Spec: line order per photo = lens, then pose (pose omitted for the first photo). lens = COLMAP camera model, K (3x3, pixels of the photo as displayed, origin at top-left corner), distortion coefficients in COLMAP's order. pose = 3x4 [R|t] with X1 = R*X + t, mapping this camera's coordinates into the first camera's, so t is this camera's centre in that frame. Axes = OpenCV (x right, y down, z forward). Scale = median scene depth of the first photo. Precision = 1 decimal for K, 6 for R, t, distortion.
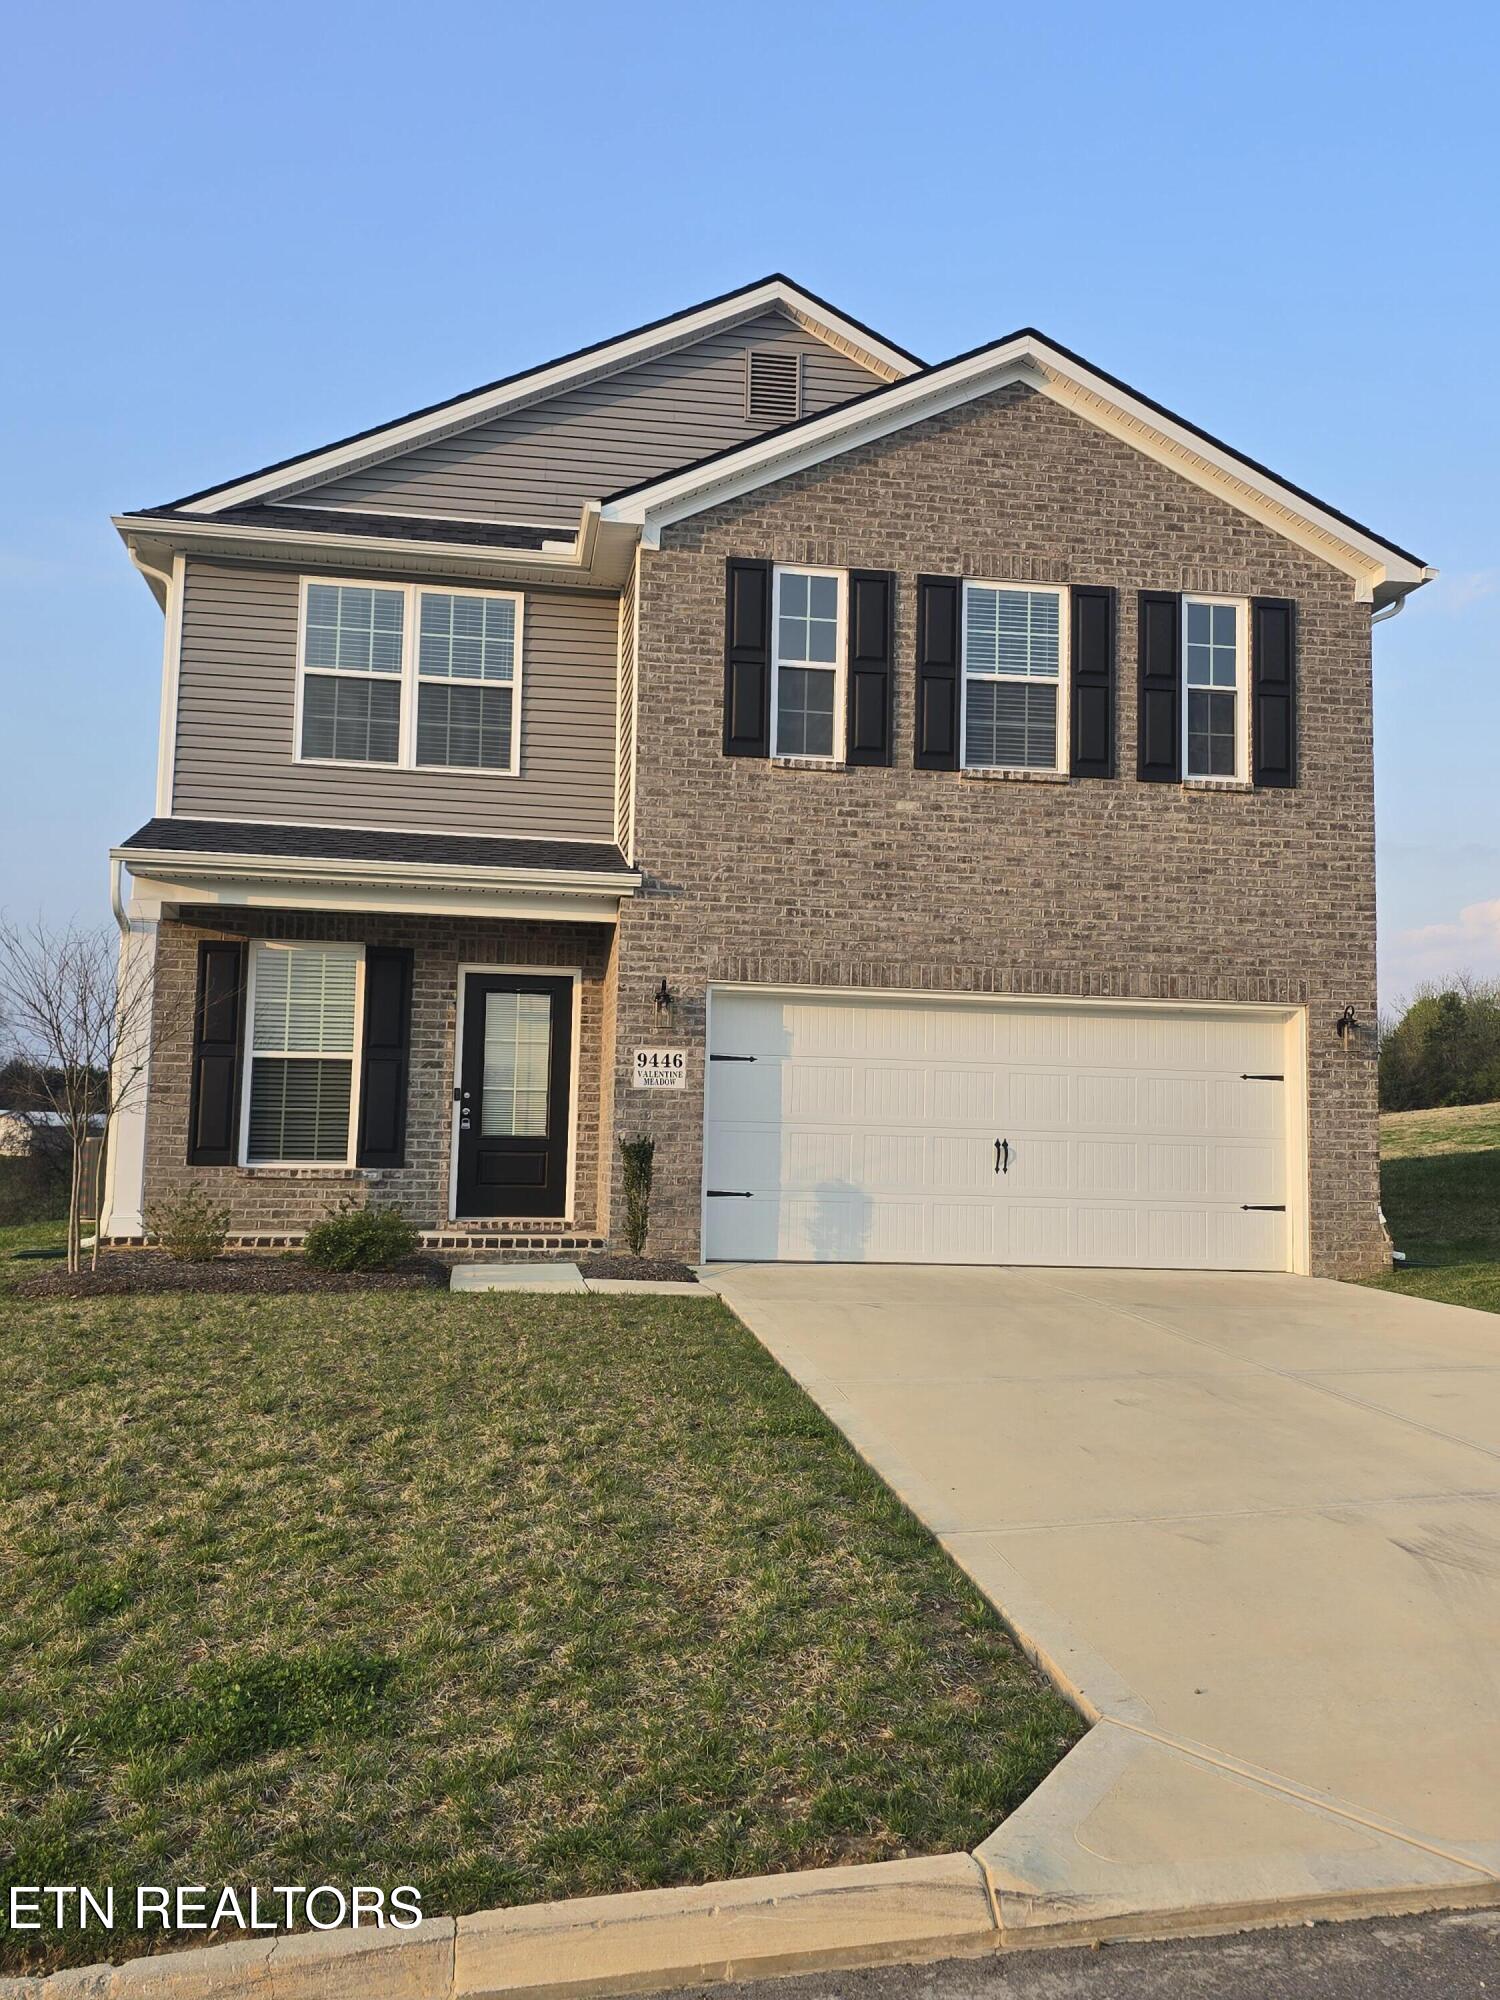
lens RADIAL K [[1303.7, 0, 737.7], [0, 1303.7, 1001.9], [0, 0, 1]] dist [0.061305, -0.001664]
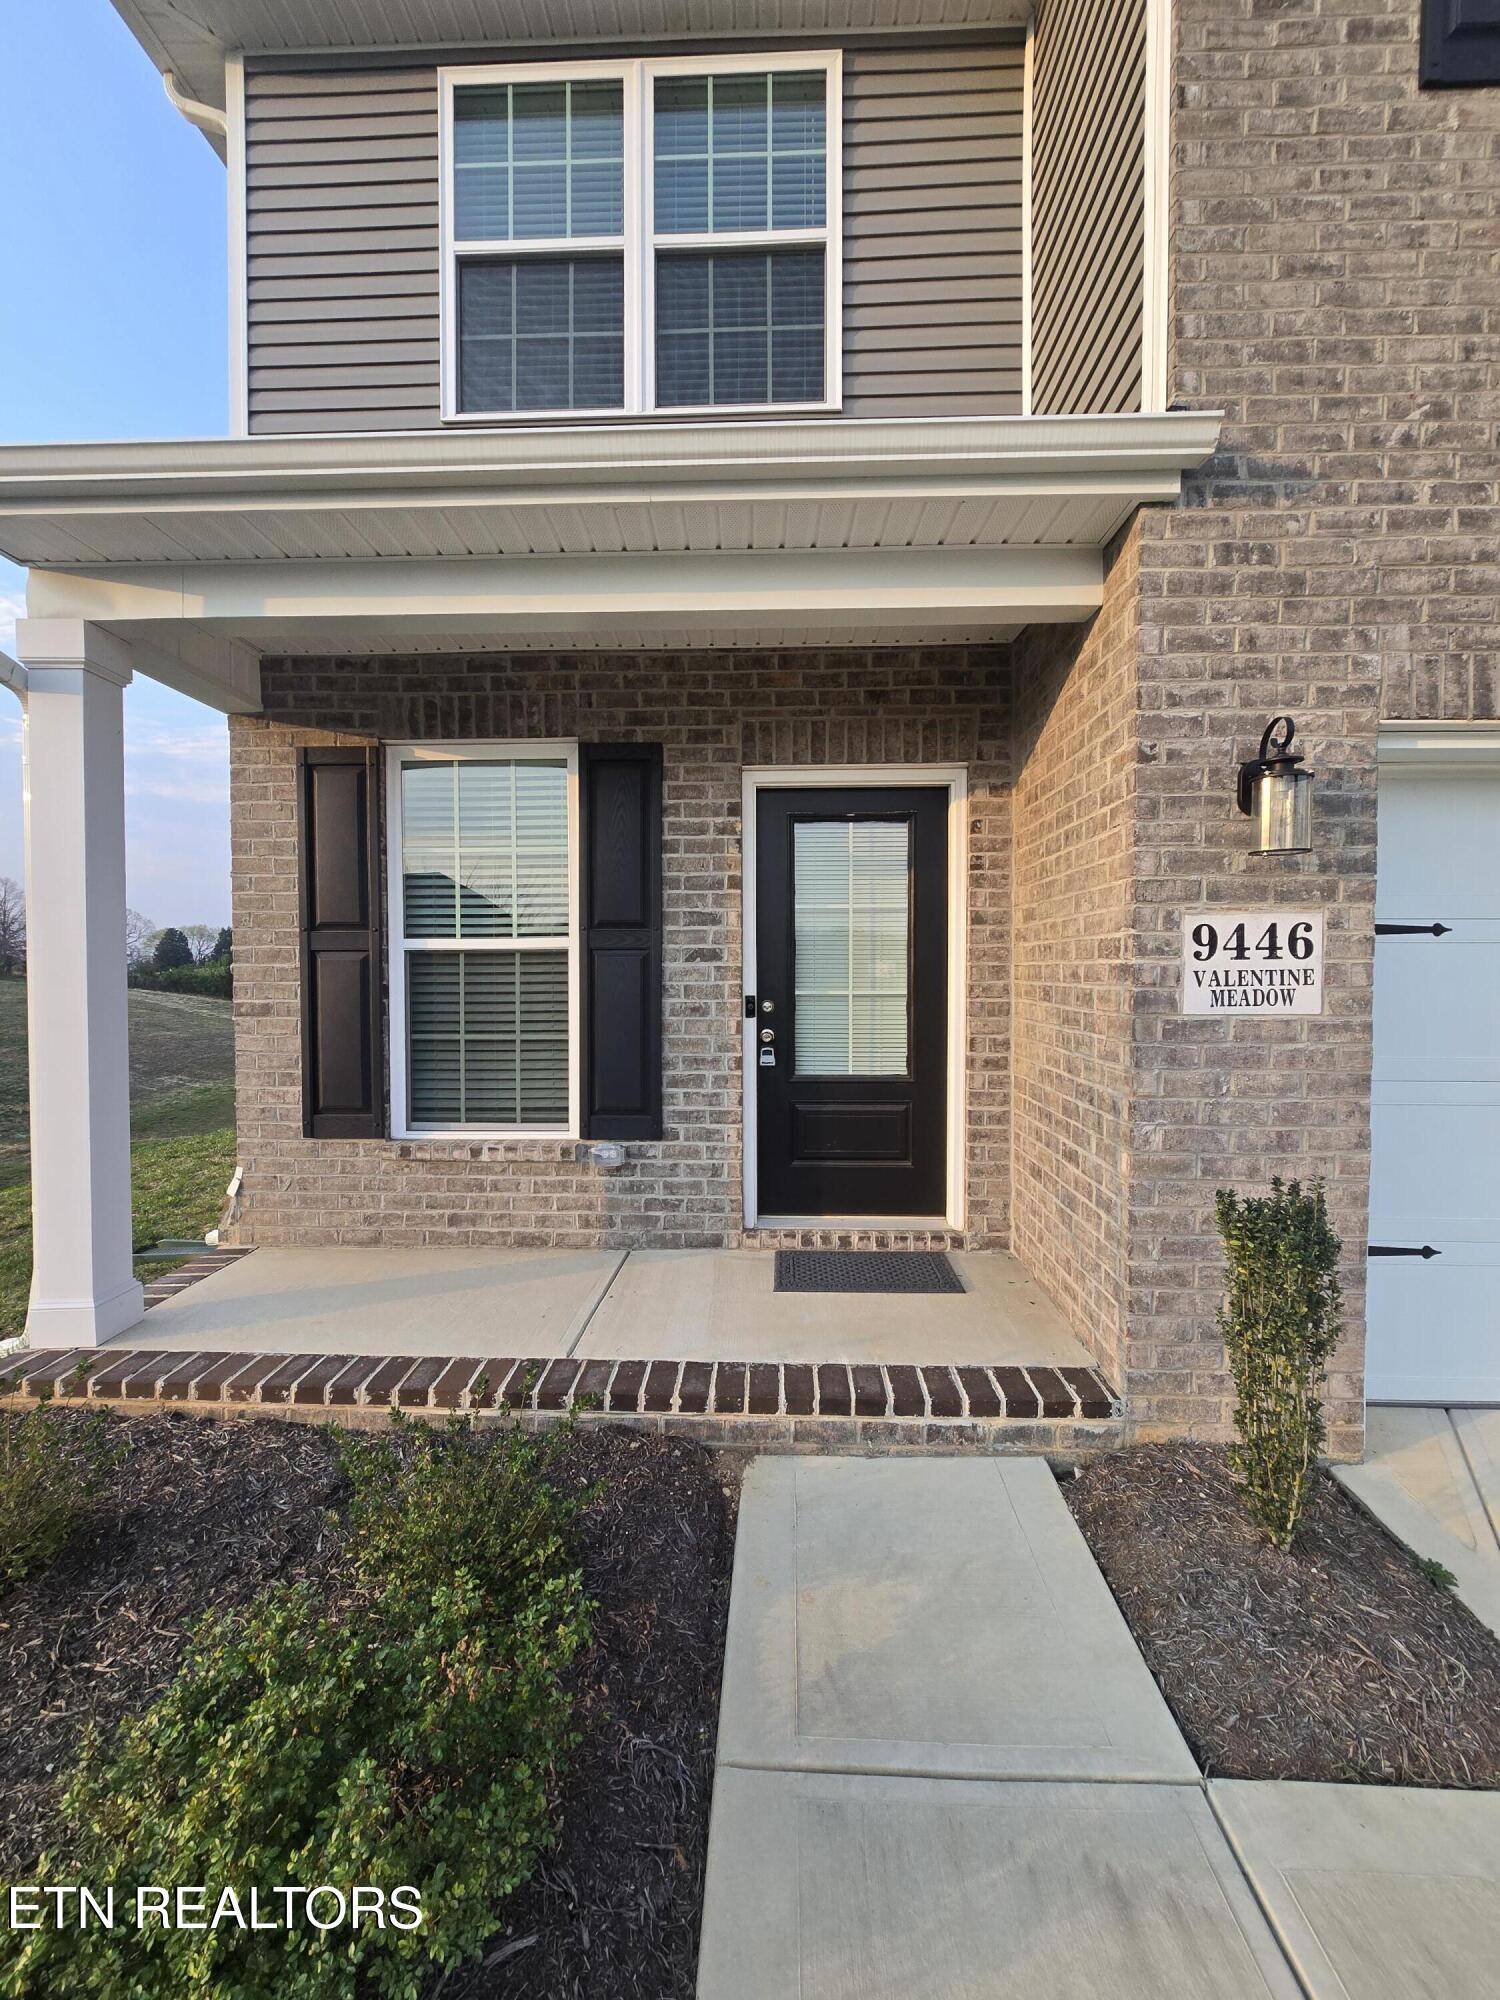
lens RADIAL K [[810.8, 0, 744.0], [0, 810.8, 968.0], [0, 0, 1]] dist [0.011171, 0.000086]
pose [[0.968673, -0.017106, -0.247751, -0.135751], [0.040929, 0.994979, 0.091330, 0.023363], [0.244945, -0.098609, 0.964509, 0.691218]]
